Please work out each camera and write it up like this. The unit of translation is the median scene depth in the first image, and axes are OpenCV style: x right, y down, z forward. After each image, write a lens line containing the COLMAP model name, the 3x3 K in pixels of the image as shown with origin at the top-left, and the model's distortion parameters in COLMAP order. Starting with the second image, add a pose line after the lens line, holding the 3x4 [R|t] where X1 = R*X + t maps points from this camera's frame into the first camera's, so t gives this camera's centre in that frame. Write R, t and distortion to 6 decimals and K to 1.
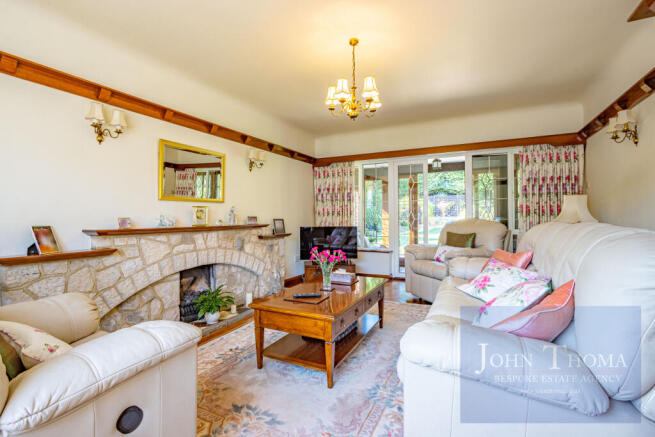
lens RADIAL K [[300.7, 0, 326.9], [0, 300.7, 215.0], [0, 0, 1]] dist [0.002128, 0.000467]
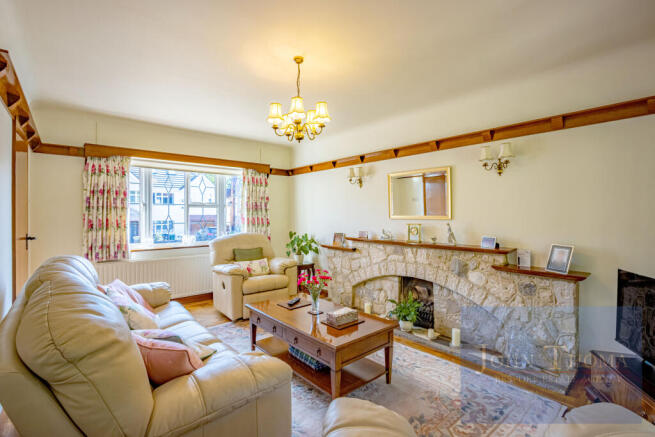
lens RADIAL K [[300.7, 0, 326.2], [0, 300.7, 217.7], [0, 0, 1]] dist [0.002128, 0.000467]
pose [[-0.368907, 0.005252, -0.929451, 0.760525], [-0.000518, 0.999983, 0.005856, -0.061179], [0.929466, 0.002642, -0.368898, 1.149674]]
